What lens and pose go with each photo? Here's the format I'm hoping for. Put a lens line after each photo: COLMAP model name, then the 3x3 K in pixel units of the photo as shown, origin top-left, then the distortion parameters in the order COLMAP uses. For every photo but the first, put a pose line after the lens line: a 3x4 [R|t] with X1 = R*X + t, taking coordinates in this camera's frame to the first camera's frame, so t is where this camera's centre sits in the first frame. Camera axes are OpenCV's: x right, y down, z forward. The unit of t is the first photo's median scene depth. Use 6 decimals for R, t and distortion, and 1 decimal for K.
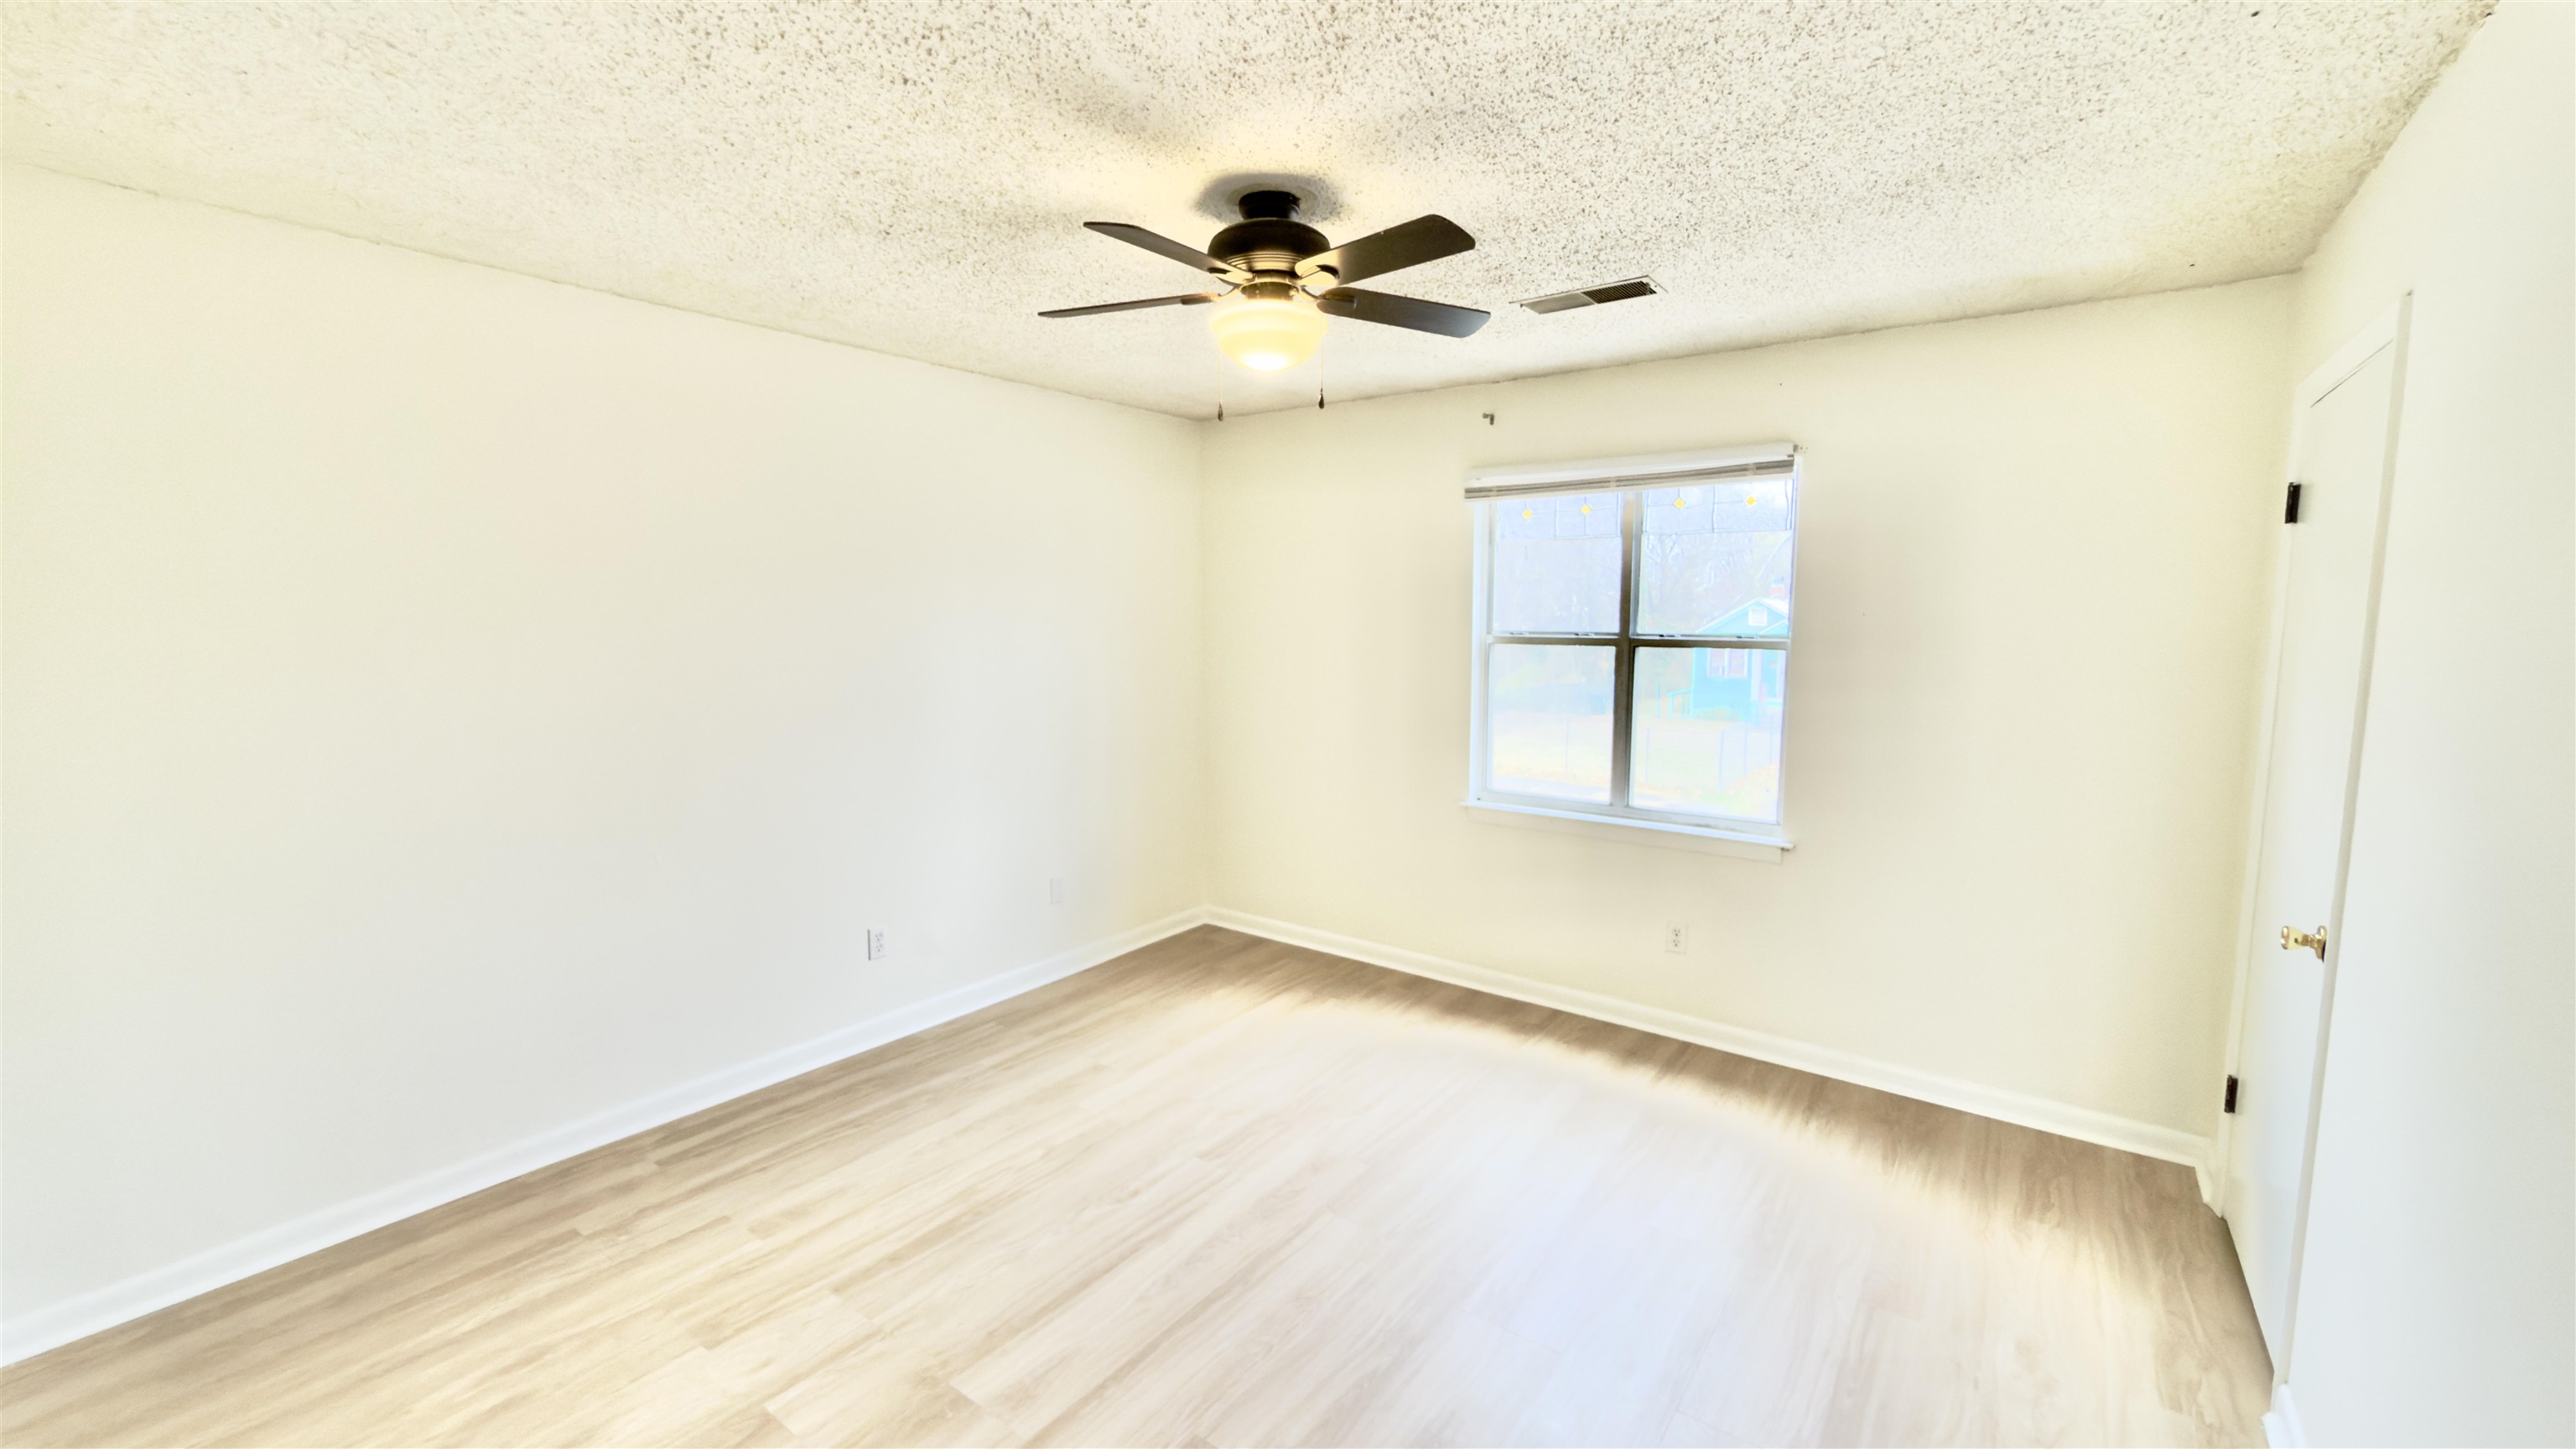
lens RADIAL K [[1027.1, 0, 1278.4], [0, 1027.1, 723.5], [0, 0, 1]] dist [0.000652, -0.000452]
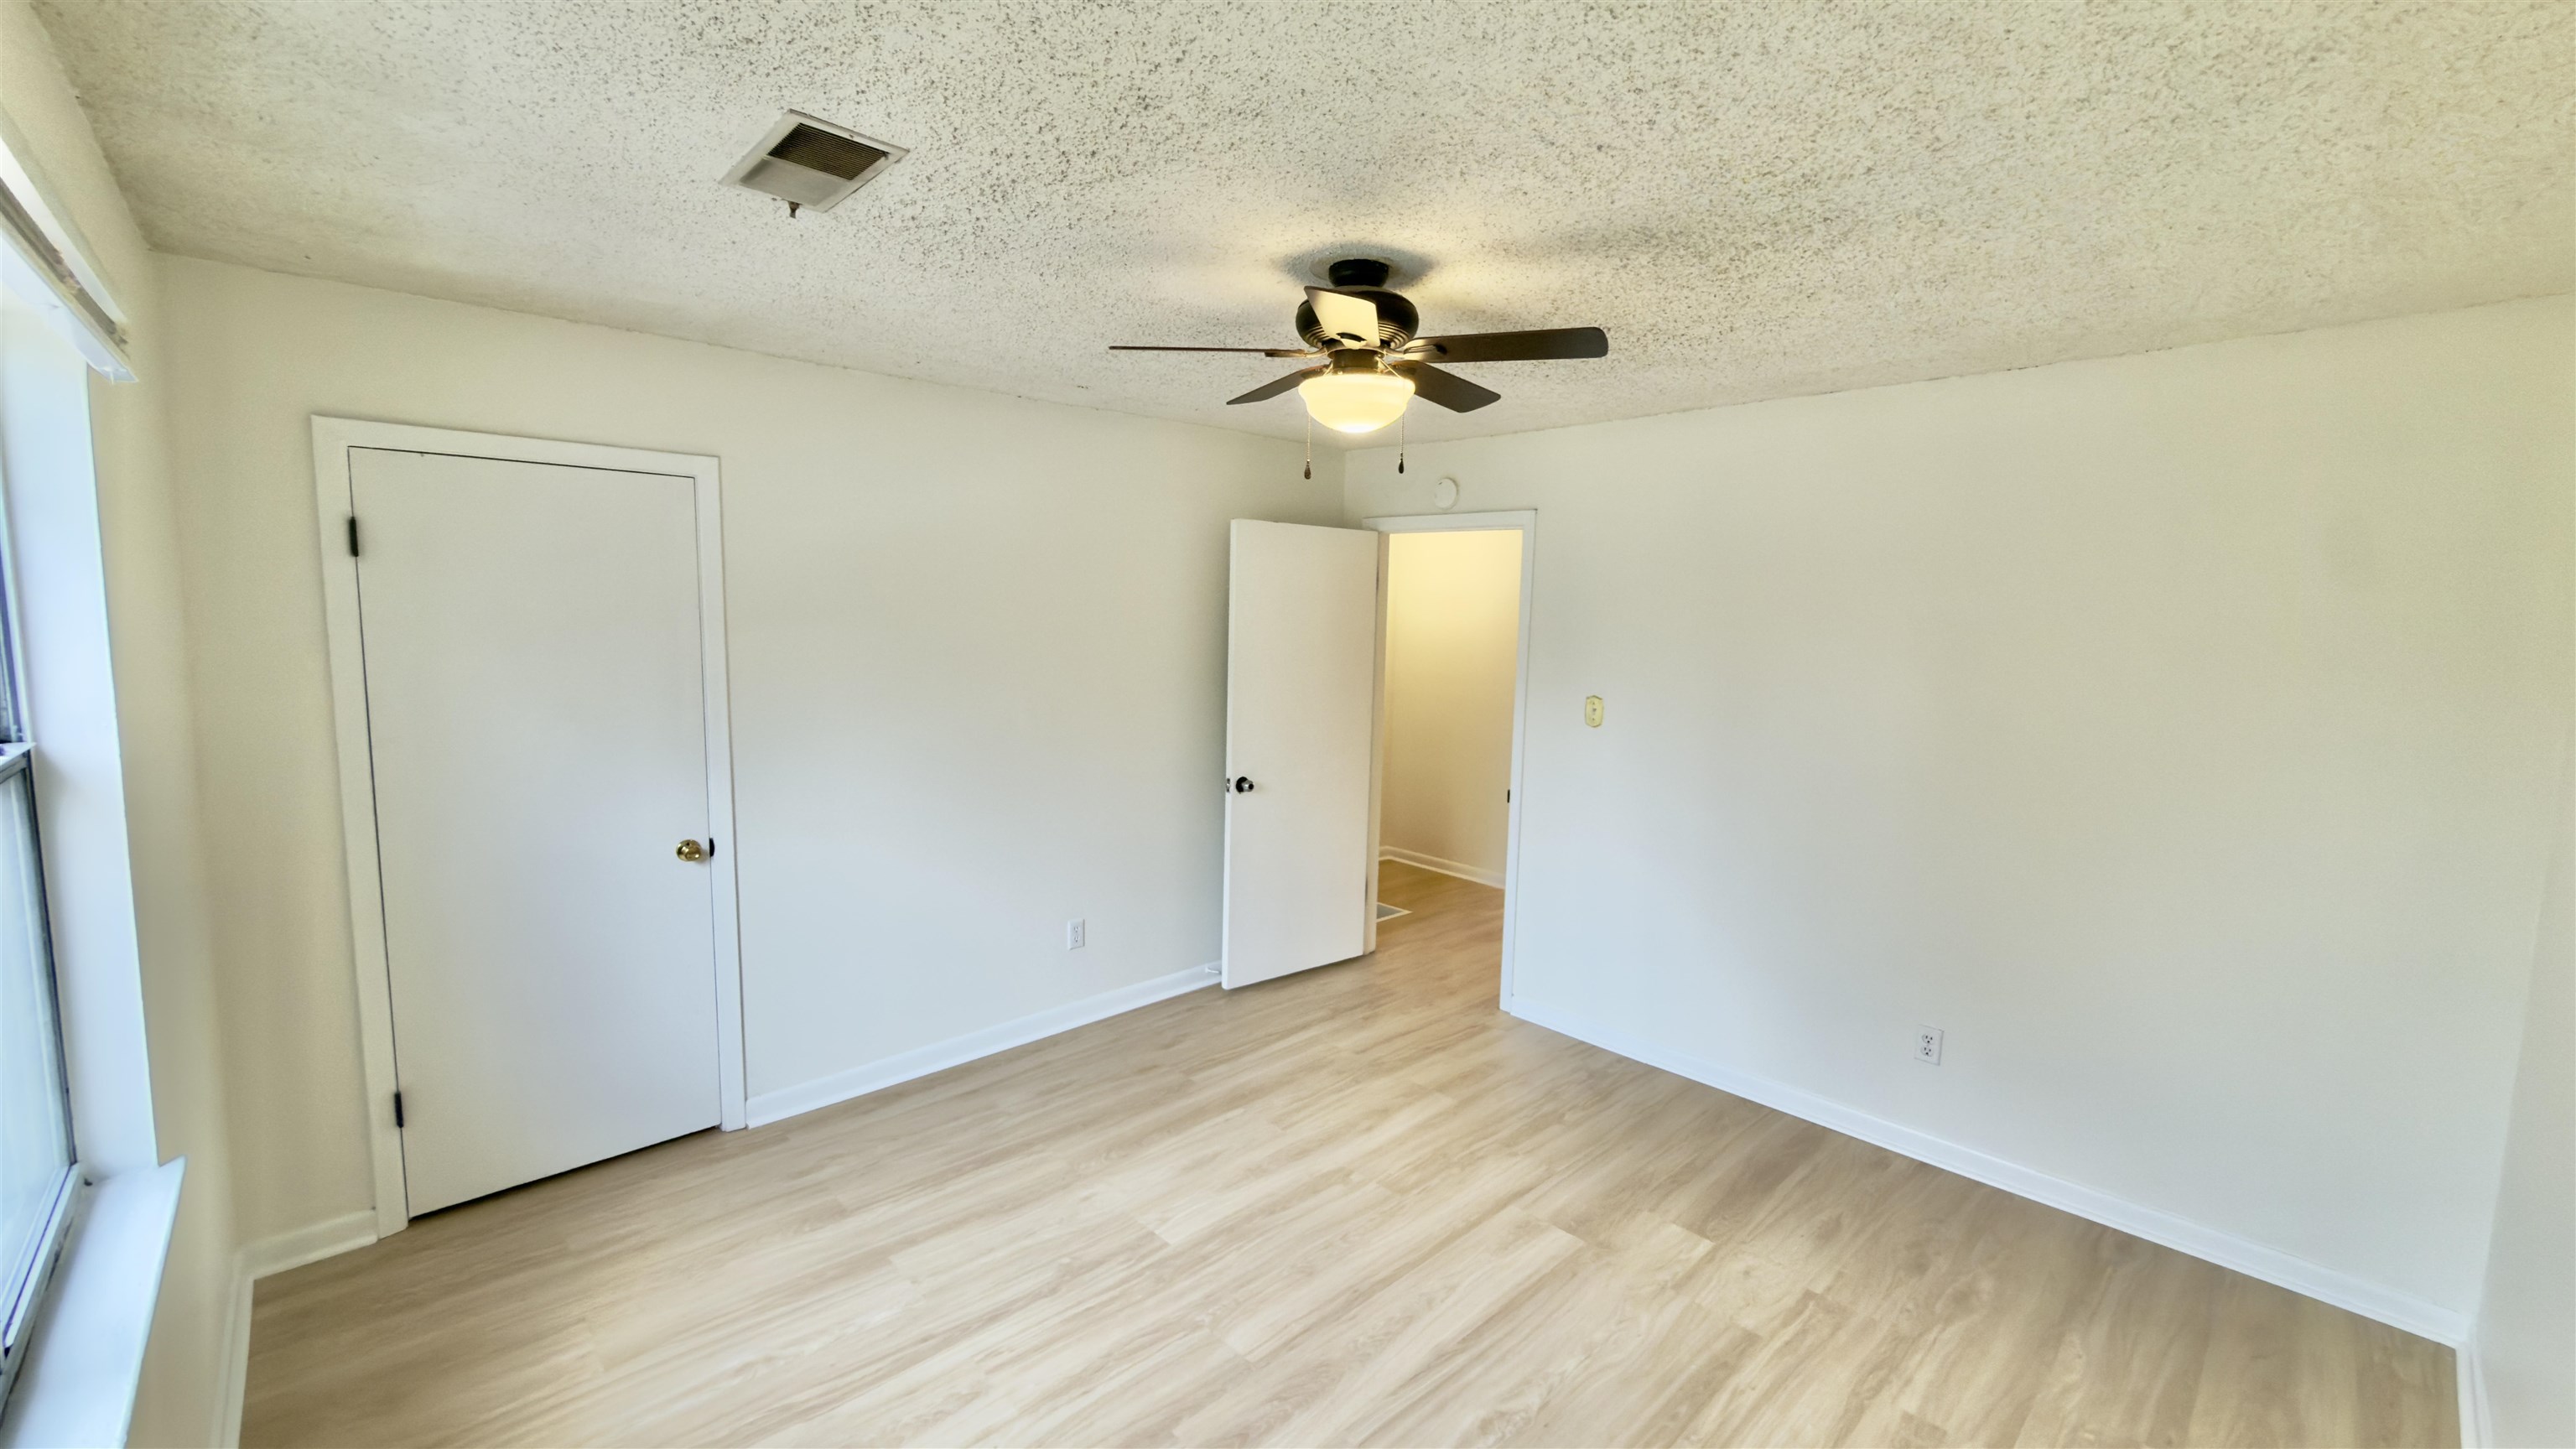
lens RADIAL K [[1027.1, 0, 1279.3], [0, 1027.1, 728.0], [0, 0, 1]] dist [0.000652, -0.000452]
pose [[-0.983658, -0.040747, 0.175376, -0.109924], [-0.001203, 0.975520, 0.219906, -0.248433], [-0.180043, 0.216101, -0.959627, 1.800773]]
